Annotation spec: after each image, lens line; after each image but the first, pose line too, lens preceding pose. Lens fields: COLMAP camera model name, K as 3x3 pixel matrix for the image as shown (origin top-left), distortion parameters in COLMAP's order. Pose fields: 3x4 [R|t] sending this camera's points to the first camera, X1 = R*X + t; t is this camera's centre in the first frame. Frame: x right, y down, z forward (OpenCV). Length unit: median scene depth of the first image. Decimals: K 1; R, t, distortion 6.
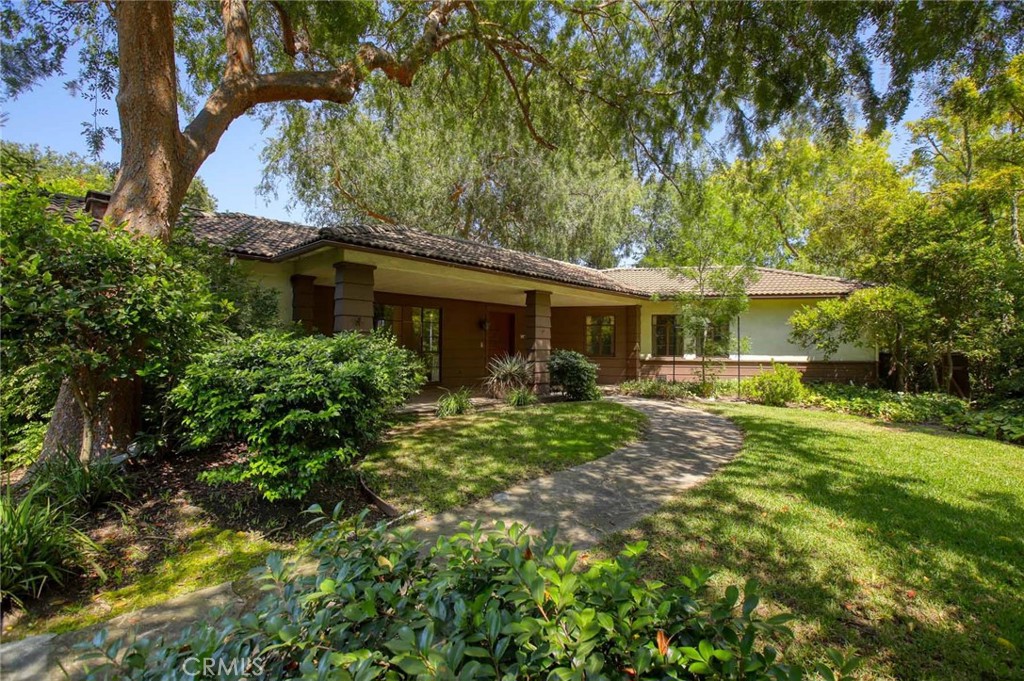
lens RADIAL K [[490.5, 0, 515.1], [0, 490.5, 339.2], [0, 0, 1]] dist [0.004132, 0.009210]
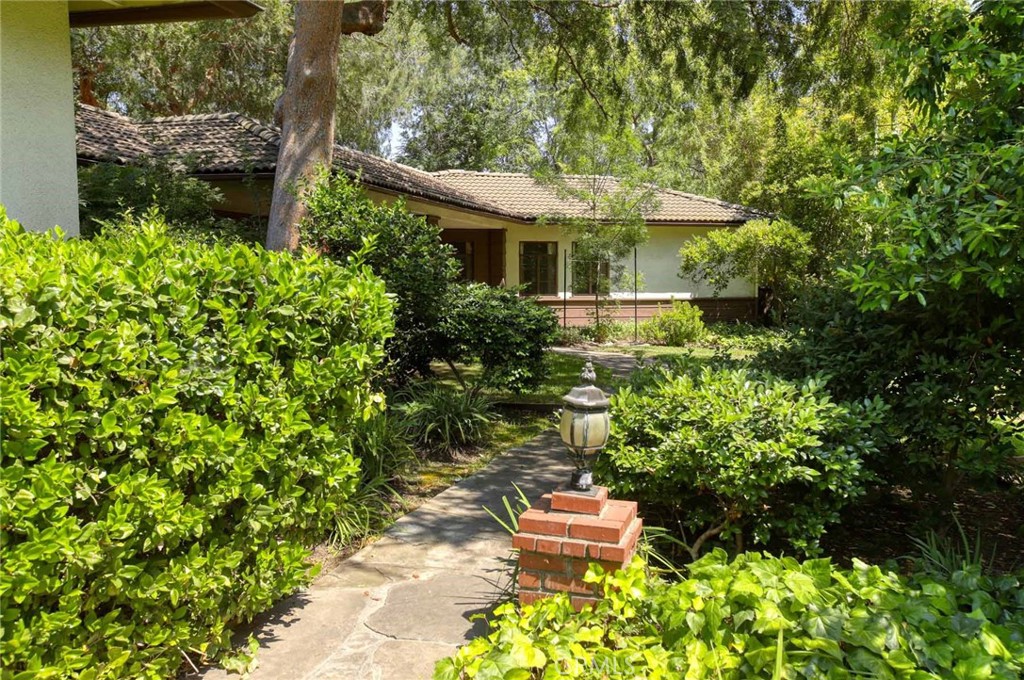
lens RADIAL K [[965.2, 0, 511.6], [0, 965.2, 339.4], [0, 0, 1]] dist [0.013180, 0.000000]
pose [[0.905531, -0.033763, 0.422934, -0.470375], [0.000393, 0.996895, 0.078741, -0.020096], [-0.424279, -0.071136, 0.902733, -0.458889]]
